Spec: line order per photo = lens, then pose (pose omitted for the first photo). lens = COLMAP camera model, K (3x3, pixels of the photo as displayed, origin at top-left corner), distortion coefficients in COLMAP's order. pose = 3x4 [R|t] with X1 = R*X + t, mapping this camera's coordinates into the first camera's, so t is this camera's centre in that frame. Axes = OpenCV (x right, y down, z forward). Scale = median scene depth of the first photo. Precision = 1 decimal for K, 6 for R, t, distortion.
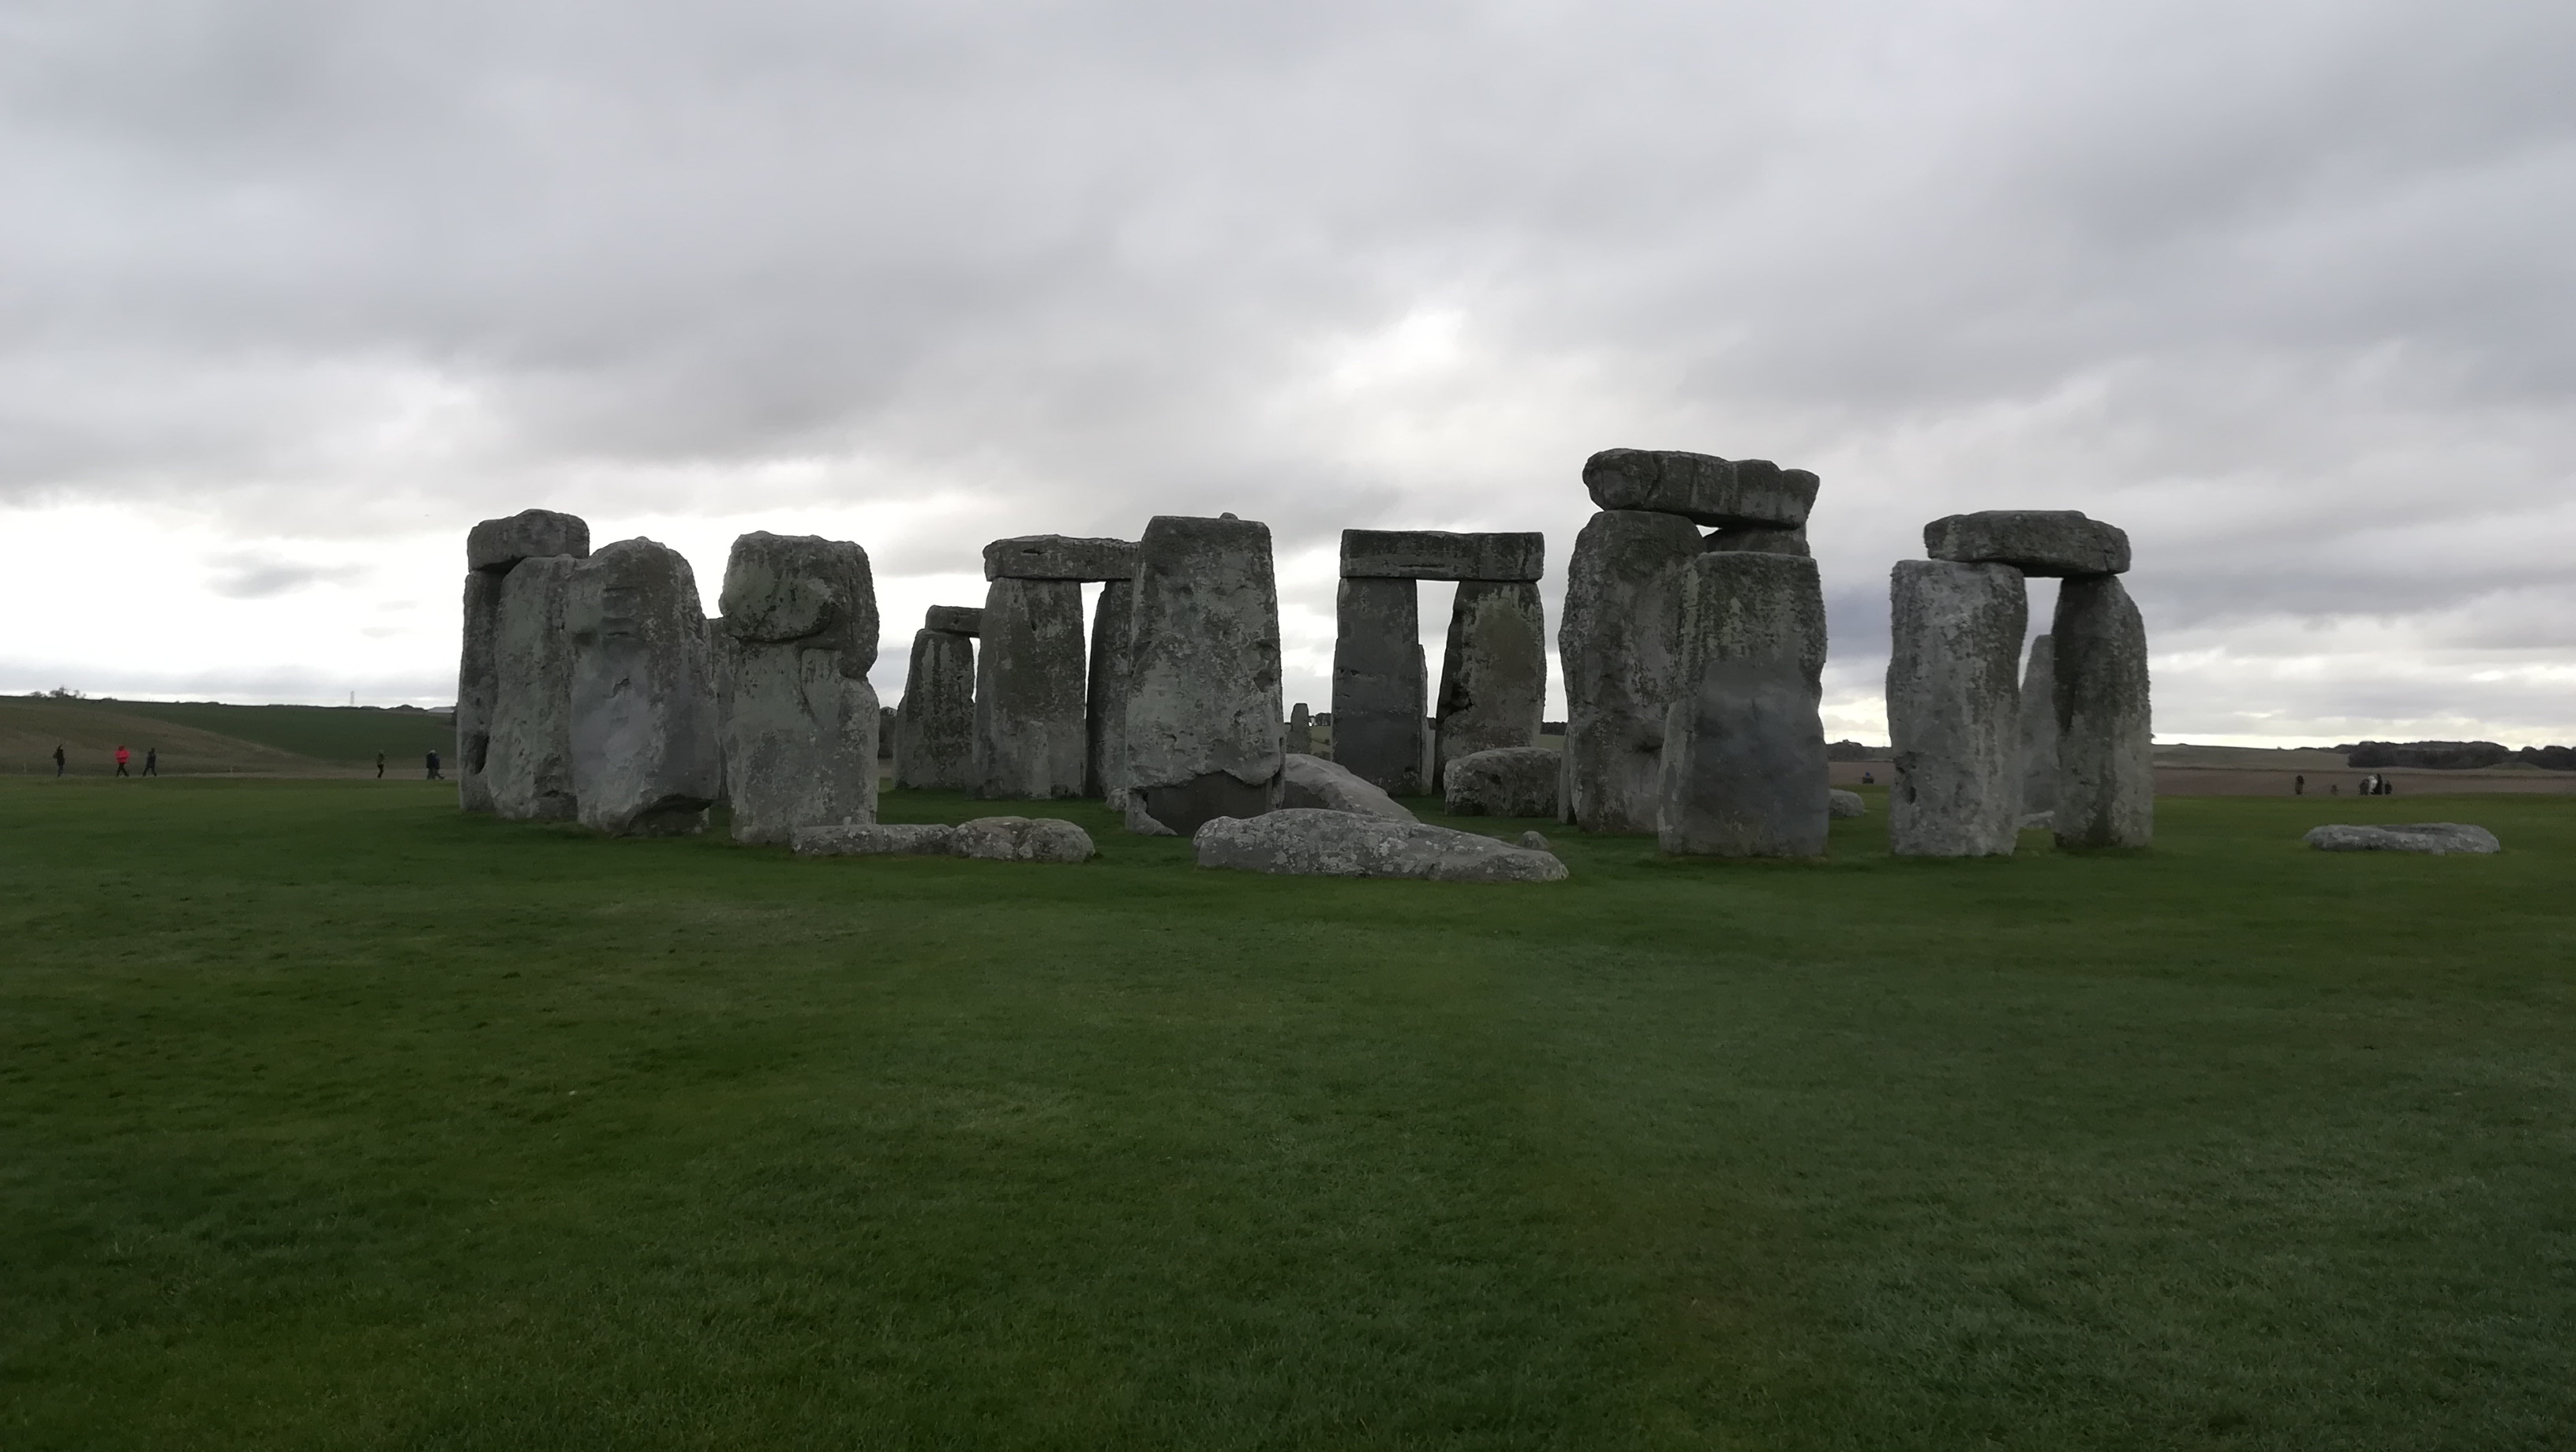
lens RADIAL K [[1609.2, 0, 1851.3], [0, 1609.2, 762.1], [0, 0, 1]] dist [0.056551, 0.001498]
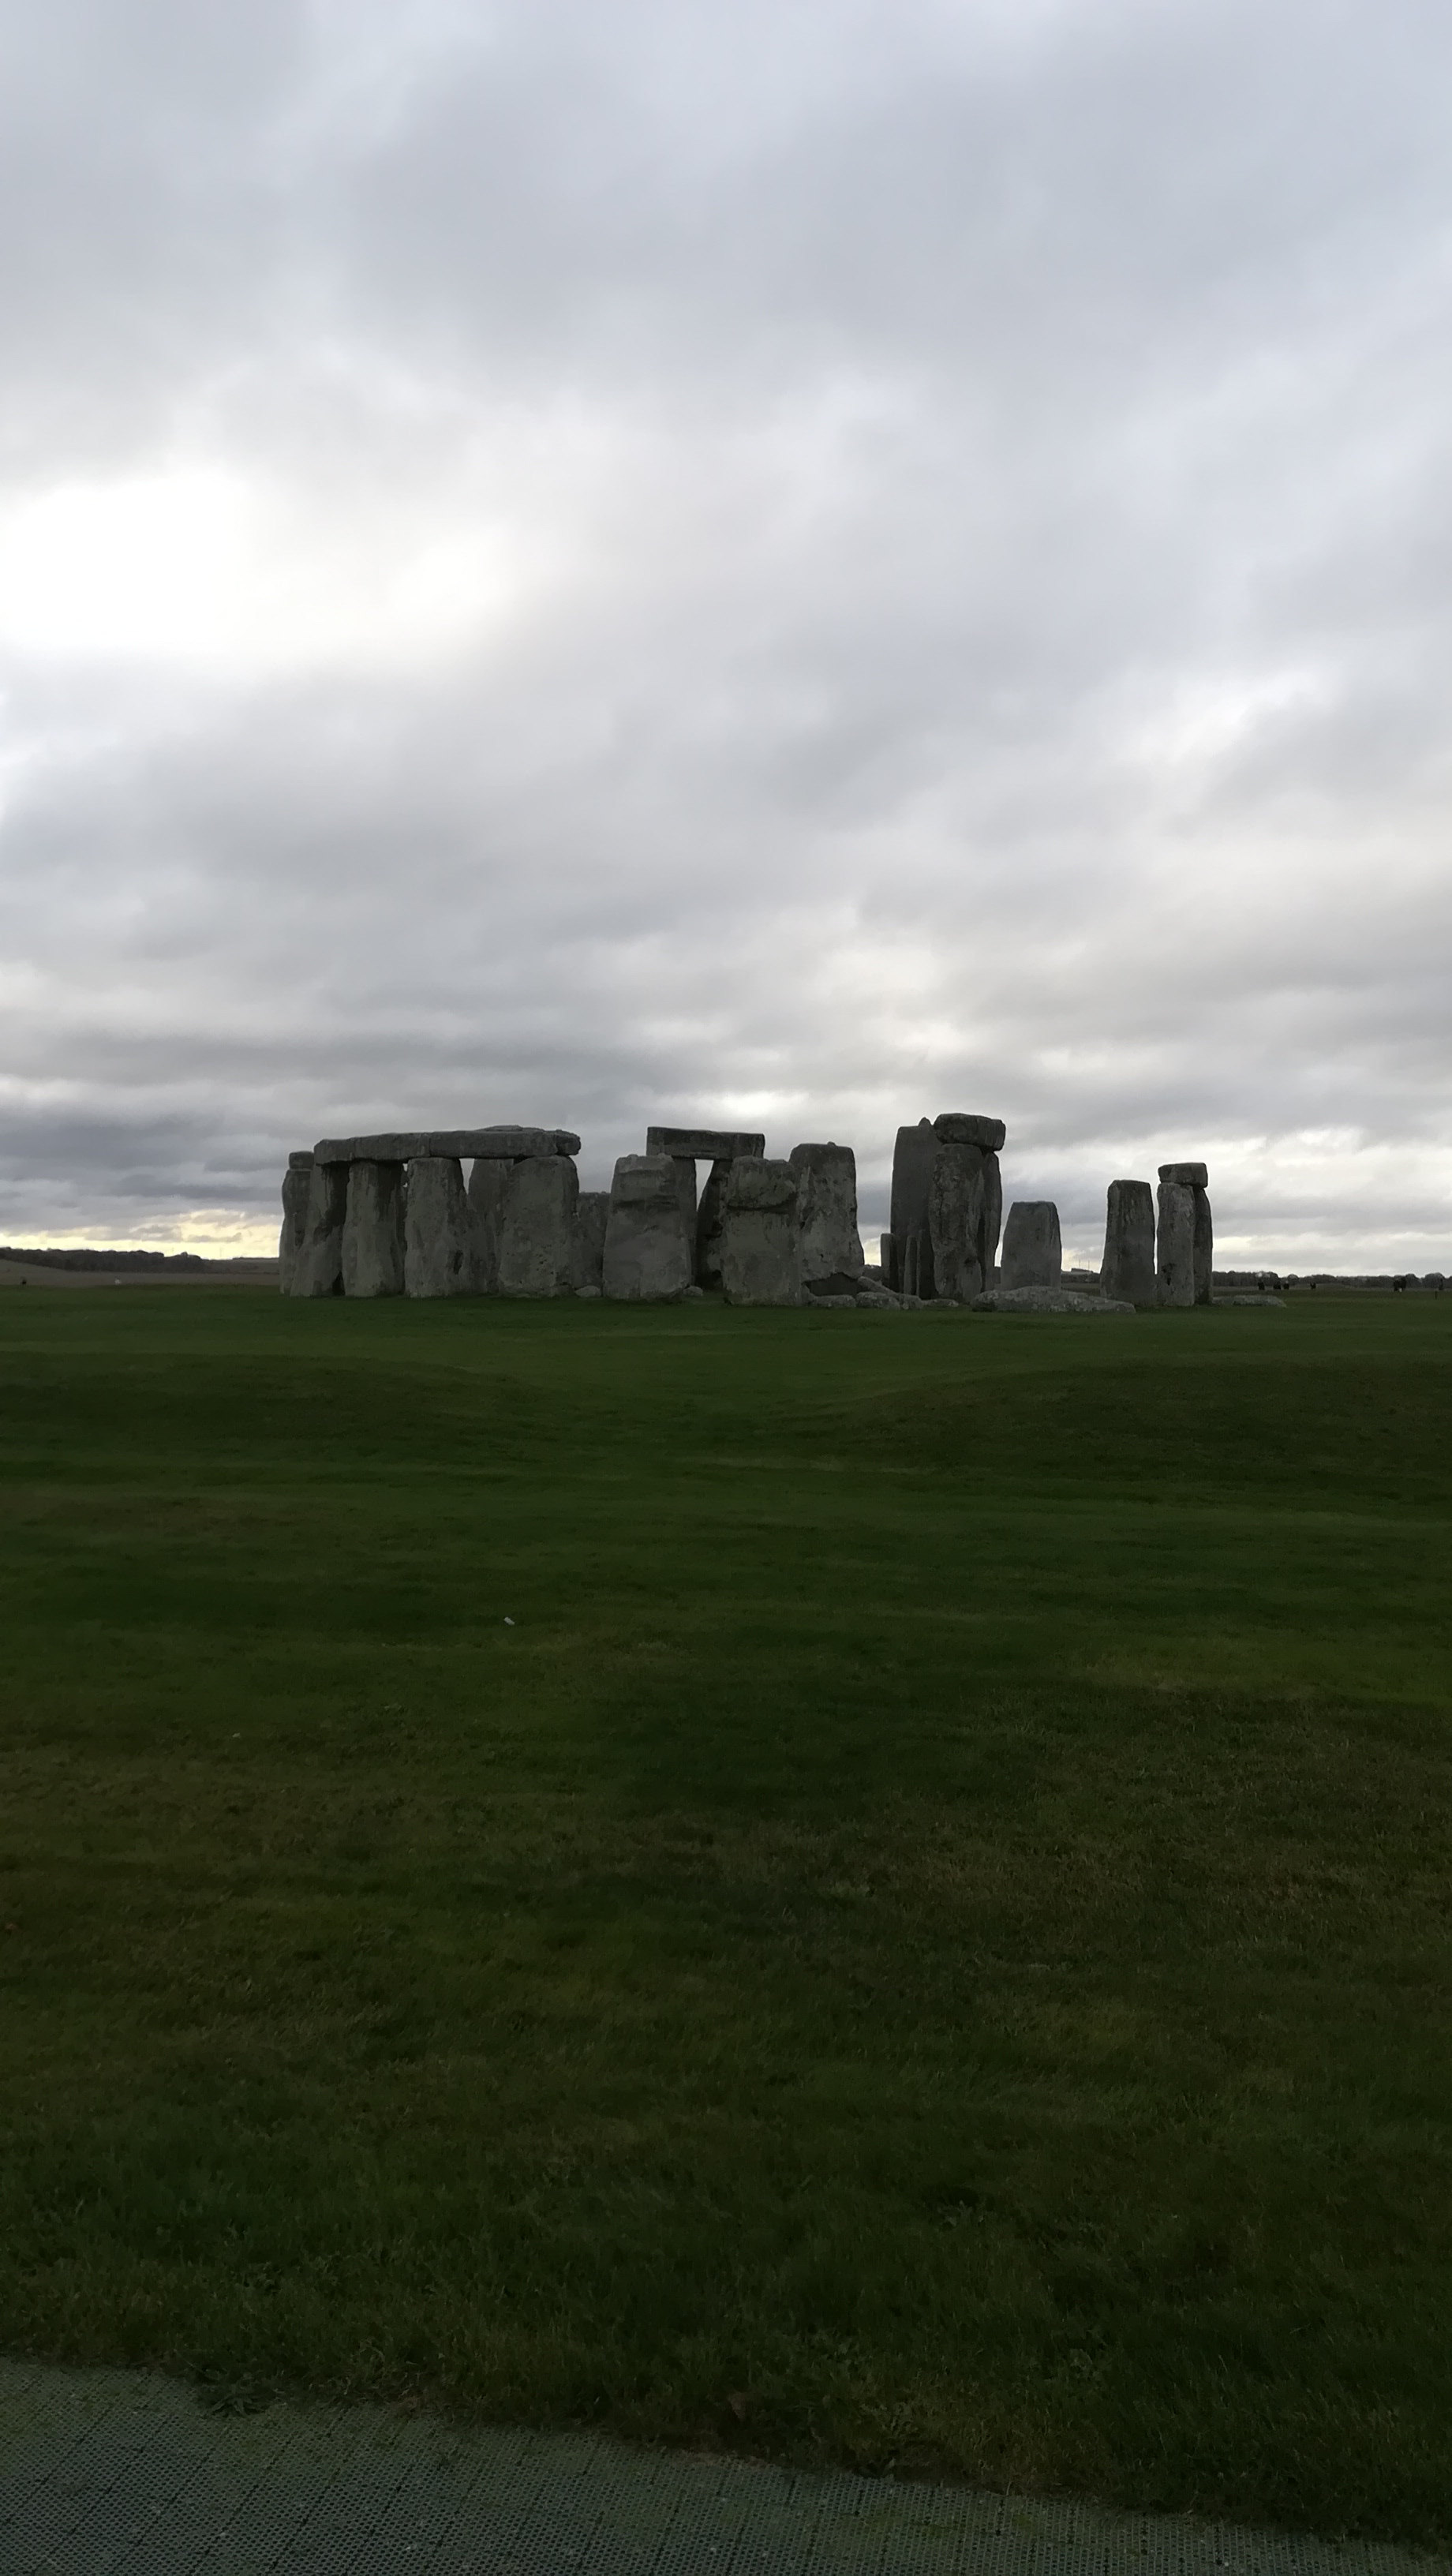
lens RADIAL K [[1951.9, 0, 729.9], [0, 1951.9, 1243.4], [0, 0, 1]] dist [0.103889, -0.175494]
pose [[0.826633, 0.010063, 0.562651, -1.847914], [-0.000675, 0.999857, -0.016891, 0.010162], [-0.562741, 0.013583, 0.826522, -0.904505]]
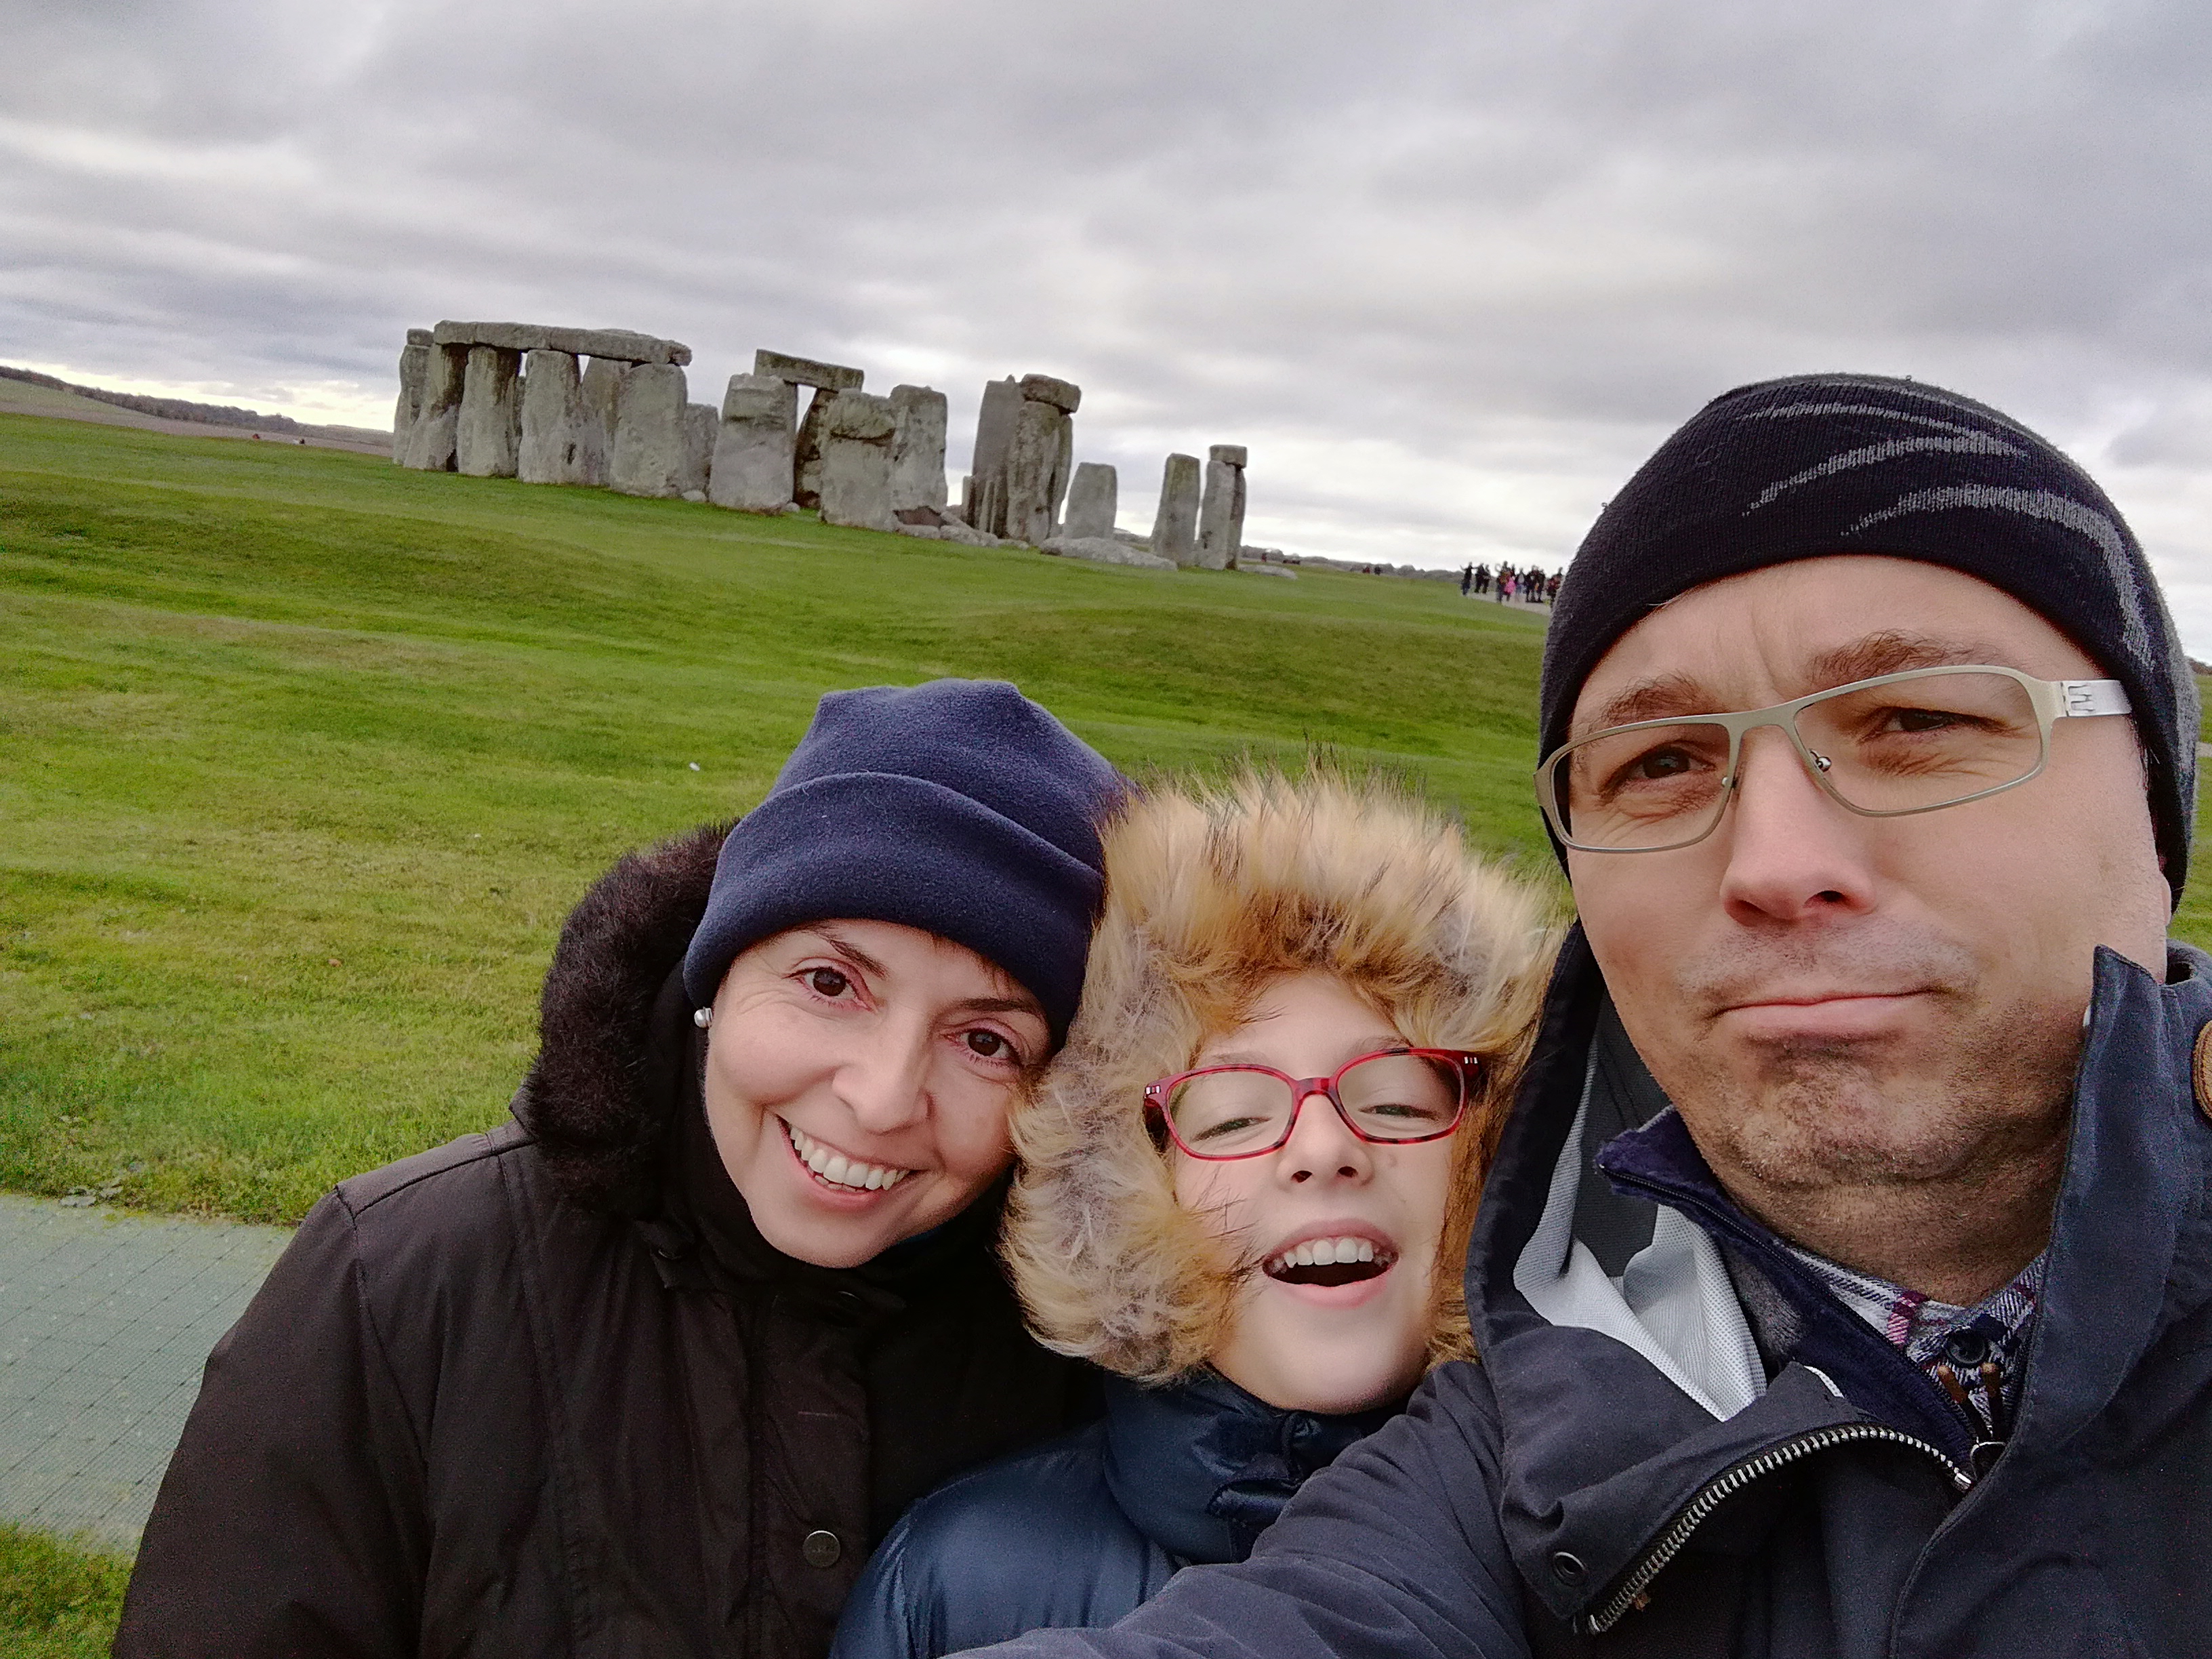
lens RADIAL K [[1766.4, 0, 1140.9], [0, 1766.4, 840.6], [0, 0, 1]] dist [0.005886, -0.073224]
pose [[0.682691, -0.039943, 0.729615, -1.976765], [-0.116211, 0.979861, 0.162379, 0.027225], [-0.721407, -0.195644, 0.664301, -0.918781]]
